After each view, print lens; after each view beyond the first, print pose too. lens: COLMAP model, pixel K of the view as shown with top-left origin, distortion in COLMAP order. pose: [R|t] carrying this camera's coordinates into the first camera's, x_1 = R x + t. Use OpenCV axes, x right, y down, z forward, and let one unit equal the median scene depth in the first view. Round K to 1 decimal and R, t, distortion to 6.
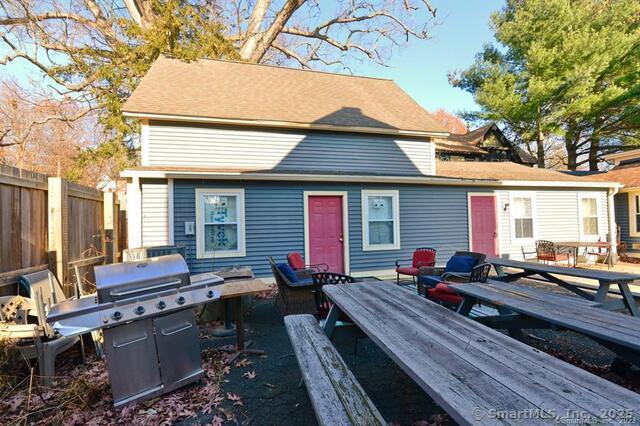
lens RADIAL K [[297.4, 0, 323.1], [0, 297.4, 215.4], [0, 0, 1]] dist [-0.012630, -0.001263]
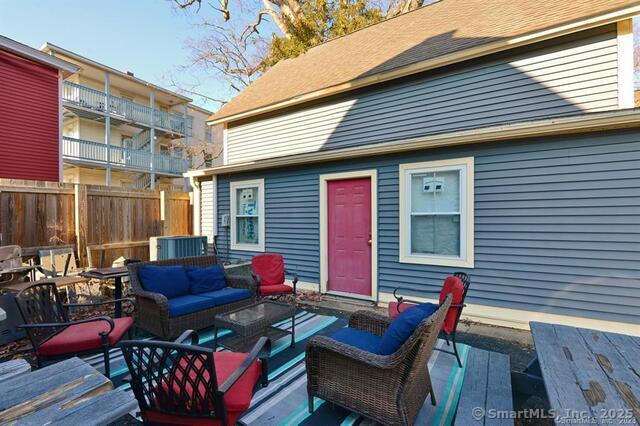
lens RADIAL K [[297.4, 0, 317.9], [0, 297.4, 215.3], [0, 0, 1]] dist [-0.012630, -0.001263]
pose [[0.676605, 0.013155, -0.736228, 0.482443], [0.018896, 0.999201, 0.035219, -0.004874], [0.736103, -0.037741, 0.675816, 0.458474]]
